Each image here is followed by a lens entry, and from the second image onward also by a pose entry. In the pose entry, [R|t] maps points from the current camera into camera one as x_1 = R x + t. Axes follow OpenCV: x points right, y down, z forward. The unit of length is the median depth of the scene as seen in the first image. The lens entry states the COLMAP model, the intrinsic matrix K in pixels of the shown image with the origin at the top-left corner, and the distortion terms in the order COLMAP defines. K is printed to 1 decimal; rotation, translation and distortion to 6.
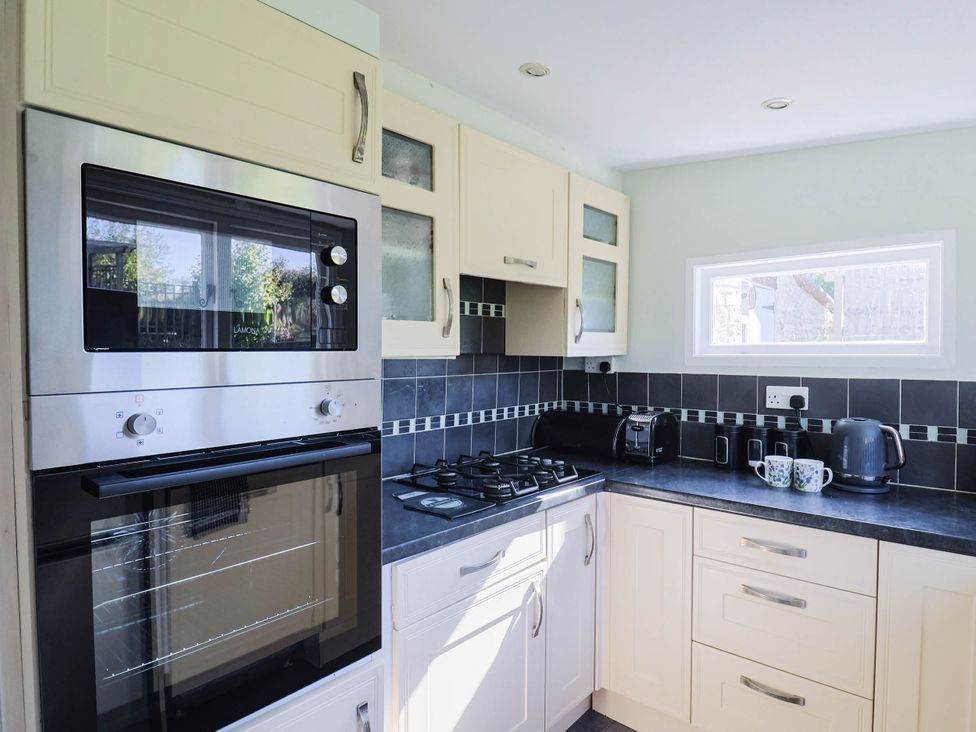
lens RADIAL K [[576.3, 0, 486.1], [0, 576.3, 371.2], [0, 0, 1]] dist [-0.001466, -0.000977]
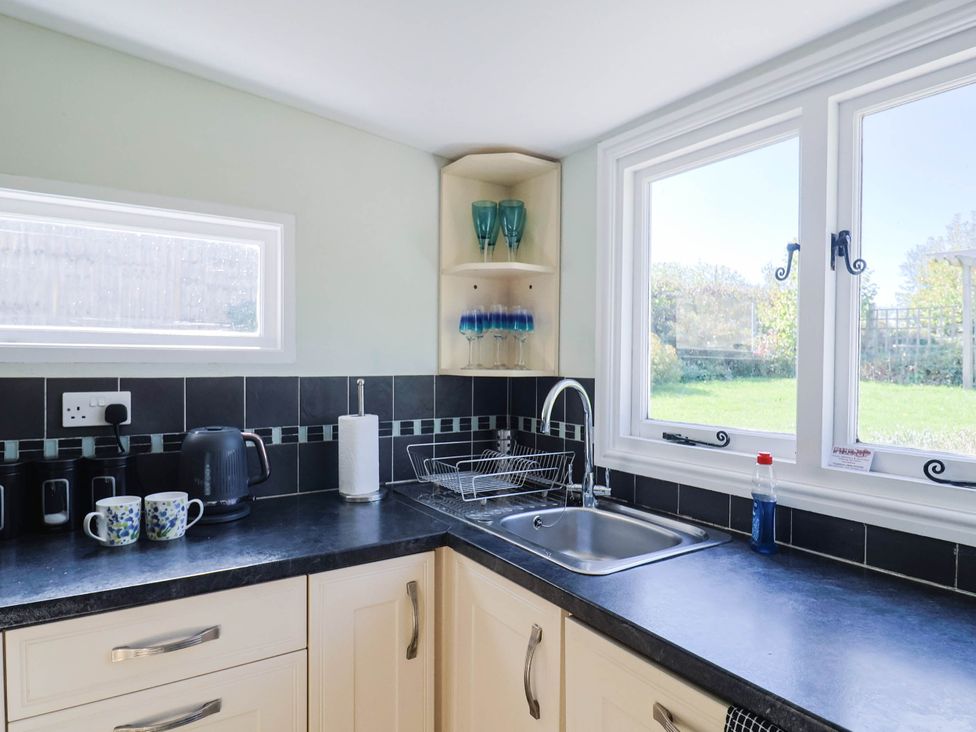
lens RADIAL K [[585.2, 0, 508.4], [0, 585.2, 373.0], [0, 0, 1]] dist [-0.002007, -0.015345]
pose [[0.239965, -0.011840, 0.970709, -0.025718], [0.022367, 0.999728, 0.006665, 0.011757], [-0.970524, 0.020113, 0.240165, 0.416554]]
